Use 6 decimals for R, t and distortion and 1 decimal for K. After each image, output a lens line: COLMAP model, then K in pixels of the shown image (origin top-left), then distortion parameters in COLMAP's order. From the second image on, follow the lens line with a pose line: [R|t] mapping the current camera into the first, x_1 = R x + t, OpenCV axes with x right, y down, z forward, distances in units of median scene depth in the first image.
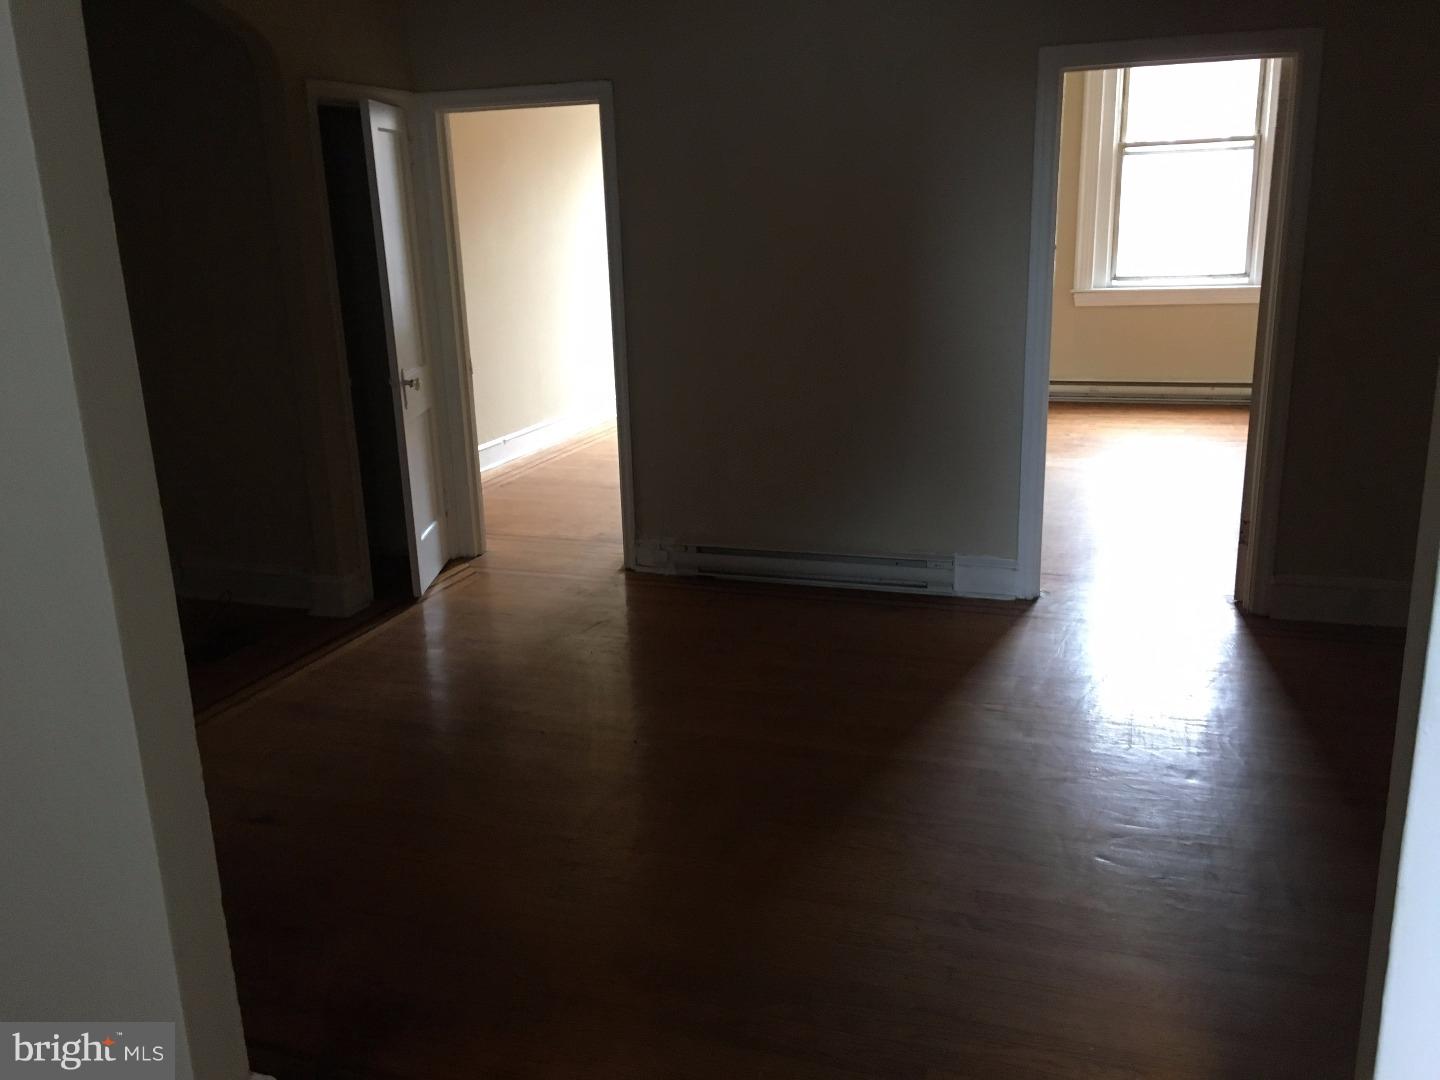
lens RADIAL K [[1180.2, 0, 712.5], [0, 1180.2, 558.3], [0, 0, 1]] dist [0.082199, -0.119641]
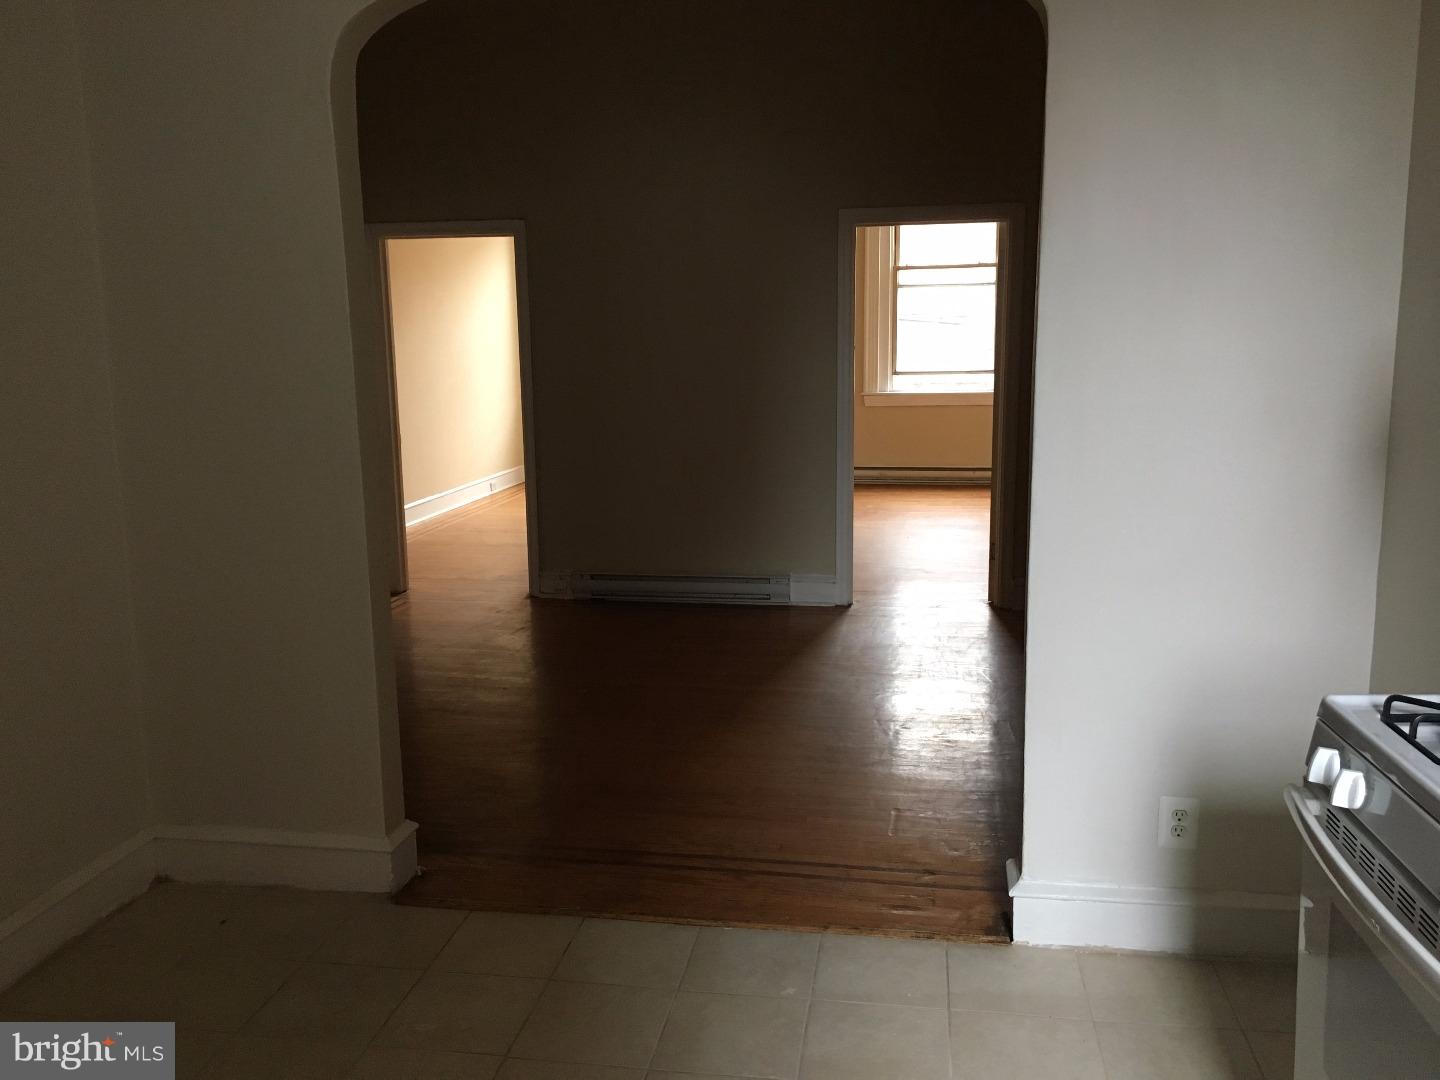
lens RADIAL K [[1180.2, 0, 712.5], [0, 1180.2, 558.3], [0, 0, 1]] dist [0.082199, -0.119641]
pose [[0.986226, -0.012458, 0.164934, -0.095395], [0.028493, 0.995049, -0.095213, 0.099098], [-0.162931, 0.098601, 0.981698, -0.276429]]
